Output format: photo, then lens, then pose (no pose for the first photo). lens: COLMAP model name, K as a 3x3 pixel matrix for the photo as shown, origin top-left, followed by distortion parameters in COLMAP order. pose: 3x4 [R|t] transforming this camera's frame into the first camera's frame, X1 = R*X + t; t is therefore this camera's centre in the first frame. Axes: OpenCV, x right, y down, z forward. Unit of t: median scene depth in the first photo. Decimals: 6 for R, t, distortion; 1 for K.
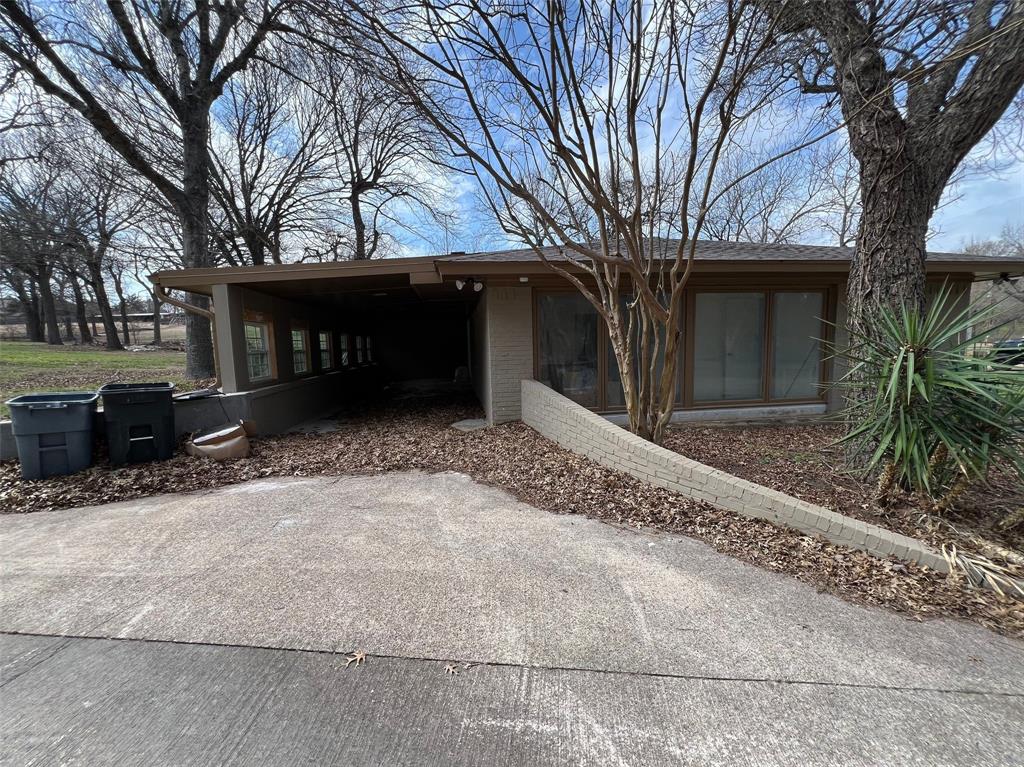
lens RADIAL K [[413.3, 0, 512.4], [0, 413.3, 383.5], [0, 0, 1]] dist [0.000699, 0.000297]
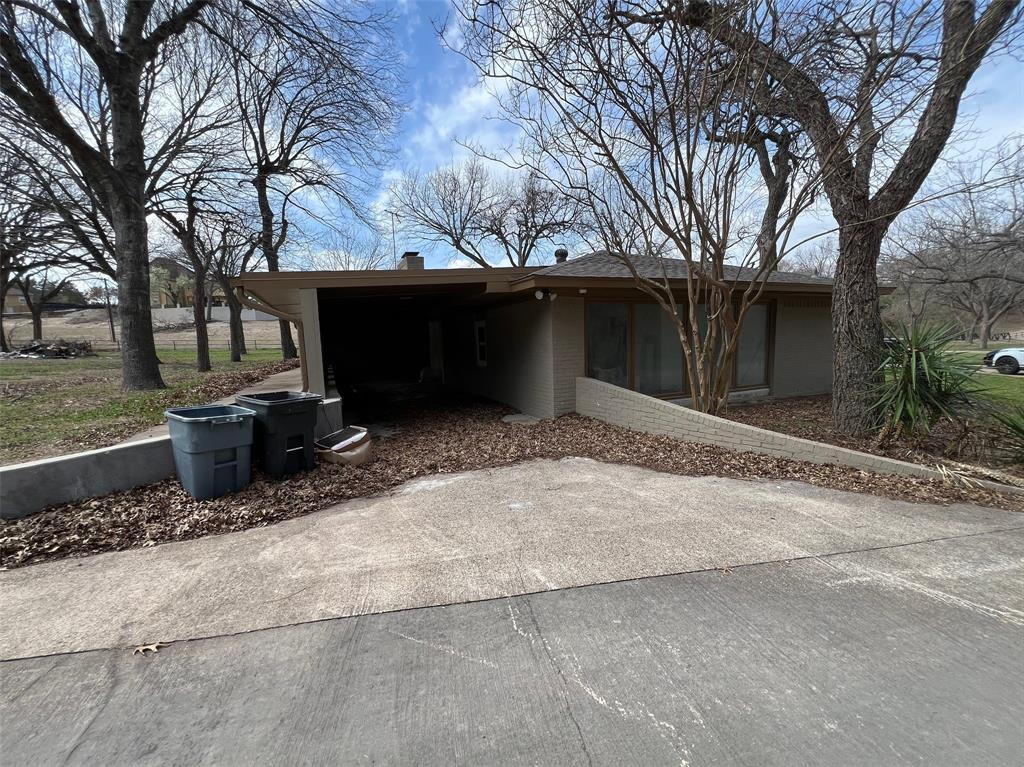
lens RADIAL K [[413.3, 0, 511.2], [0, 413.3, 383.9], [0, 0, 1]] dist [0.000699, 0.000297]
pose [[0.958278, -0.037409, 0.283379, -0.695007], [0.035463, 0.999299, 0.011996, -0.015269], [-0.283629, -0.001446, 0.958933, -0.083976]]
